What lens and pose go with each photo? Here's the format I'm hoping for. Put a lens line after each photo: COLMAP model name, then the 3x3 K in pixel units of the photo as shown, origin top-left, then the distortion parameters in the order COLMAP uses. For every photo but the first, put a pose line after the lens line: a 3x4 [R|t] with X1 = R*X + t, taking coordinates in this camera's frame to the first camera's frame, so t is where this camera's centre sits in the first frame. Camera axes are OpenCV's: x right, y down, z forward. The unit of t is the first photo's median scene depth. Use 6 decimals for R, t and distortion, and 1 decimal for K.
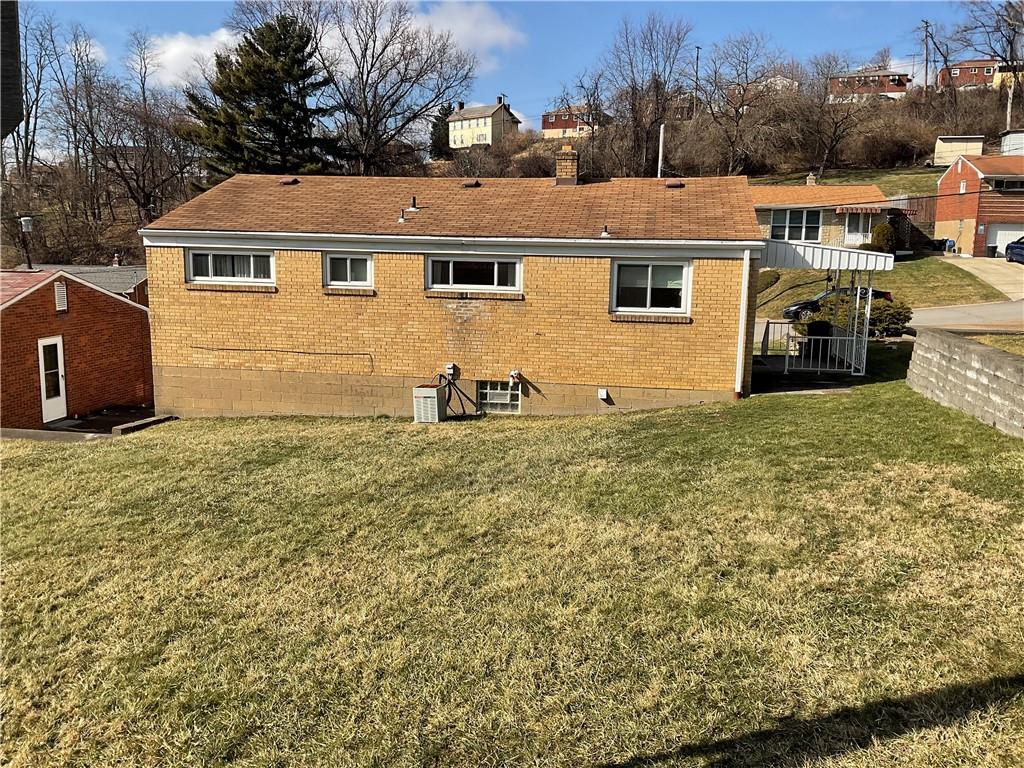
lens RADIAL K [[845.6, 0, 506.9], [0, 845.6, 374.6], [0, 0, 1]] dist [0.073772, -0.135364]
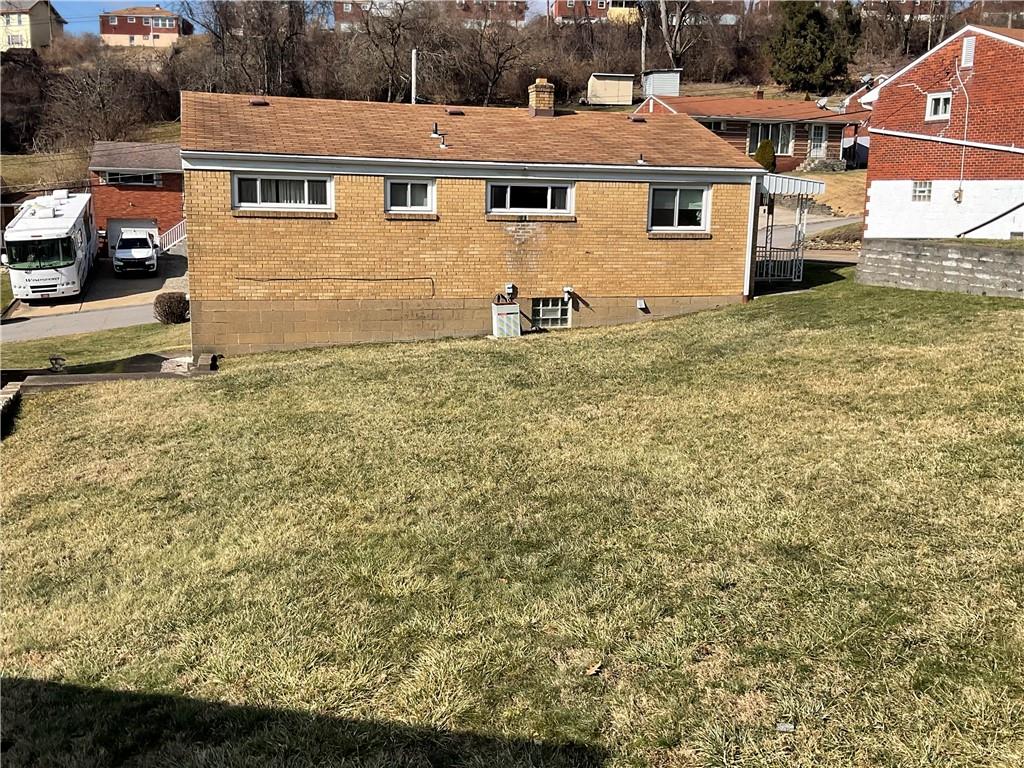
lens RADIAL K [[1029.5, 0, 511.2], [0, 1029.5, 385.1], [0, 0, 1]] dist [0.034147, 0.000000]
pose [[0.900291, -0.080099, 0.427855, -0.626132], [0.064170, 0.996607, 0.051549, 0.047707], [-0.430532, -0.018954, 0.902376, -0.168777]]
